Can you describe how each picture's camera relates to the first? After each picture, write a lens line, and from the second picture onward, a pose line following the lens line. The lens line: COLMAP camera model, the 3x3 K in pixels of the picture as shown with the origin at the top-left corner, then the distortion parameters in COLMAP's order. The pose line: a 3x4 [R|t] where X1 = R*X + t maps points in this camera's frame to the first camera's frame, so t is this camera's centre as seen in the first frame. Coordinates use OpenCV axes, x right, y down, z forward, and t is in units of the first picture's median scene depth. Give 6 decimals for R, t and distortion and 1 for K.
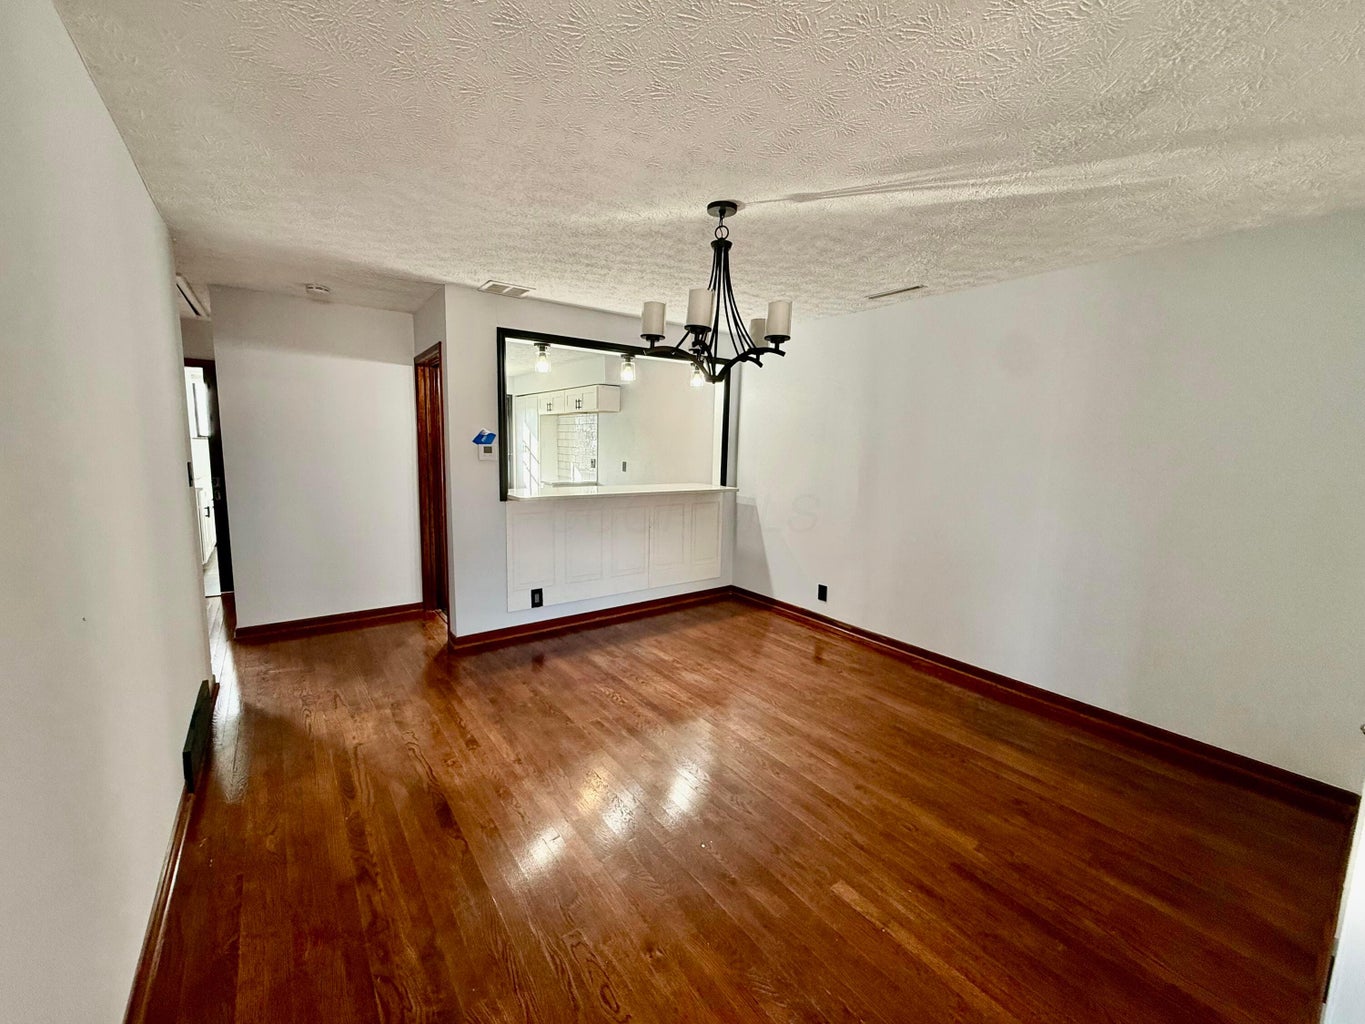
lens RADIAL K [[543.6, 0, 679.7], [0, 543.6, 513.4], [0, 0, 1]] dist [0.000157, 0.000065]
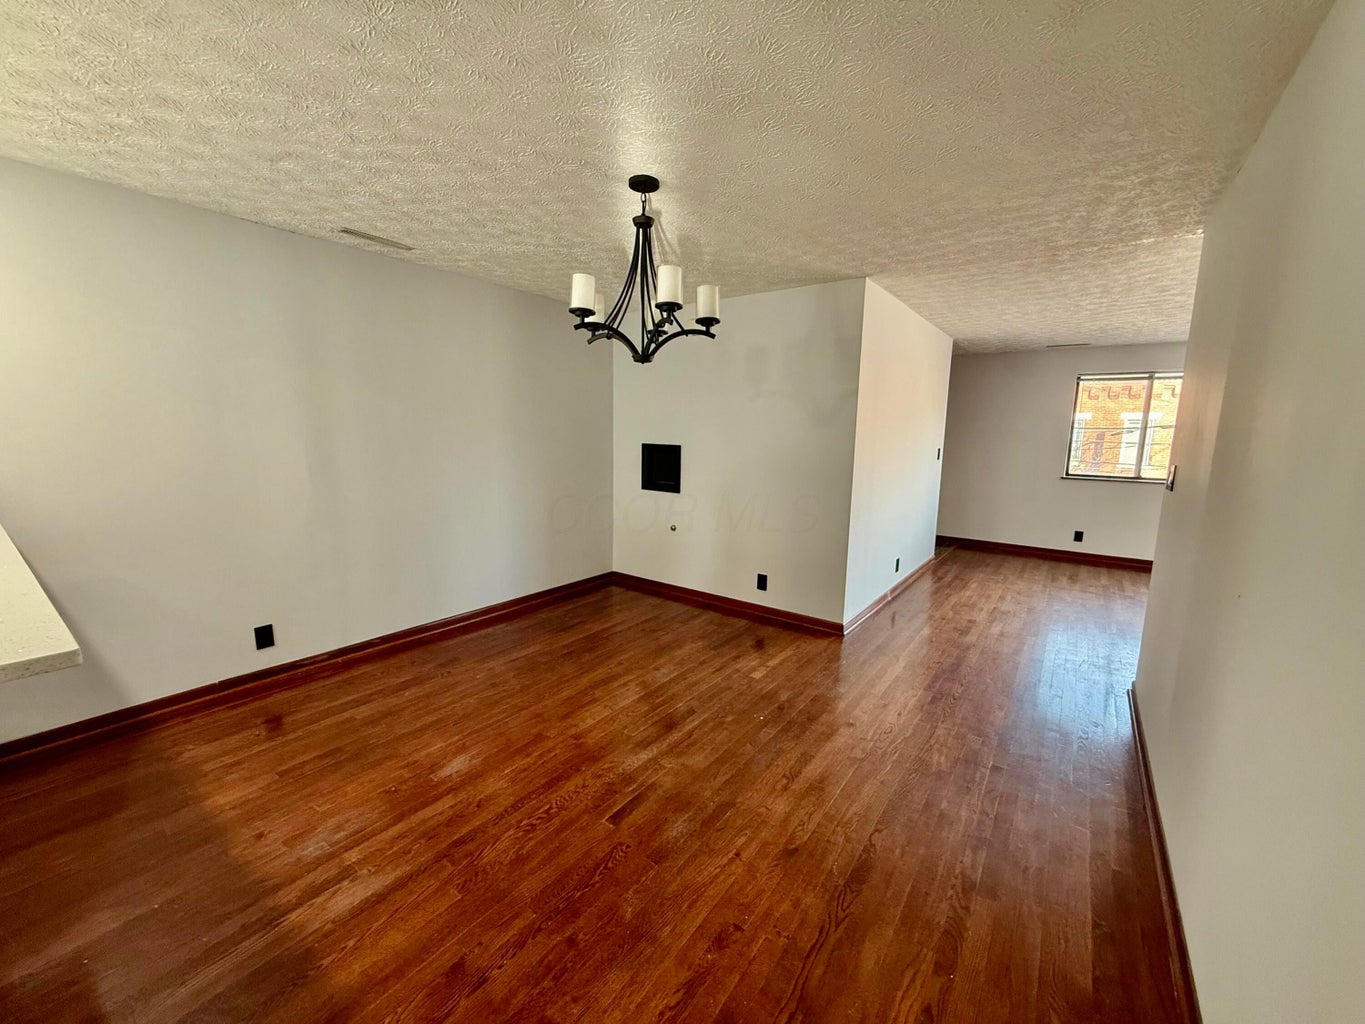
lens RADIAL K [[543.6, 0, 679.7], [0, 543.6, 513.4], [0, 0, 1]] dist [0.000157, 0.000065]
pose [[-0.293141, -0.175284, 0.939864, -0.781791], [0.099419, 0.972132, 0.212311, -0.149764], [-0.950886, 0.155677, -0.267545, 1.049679]]
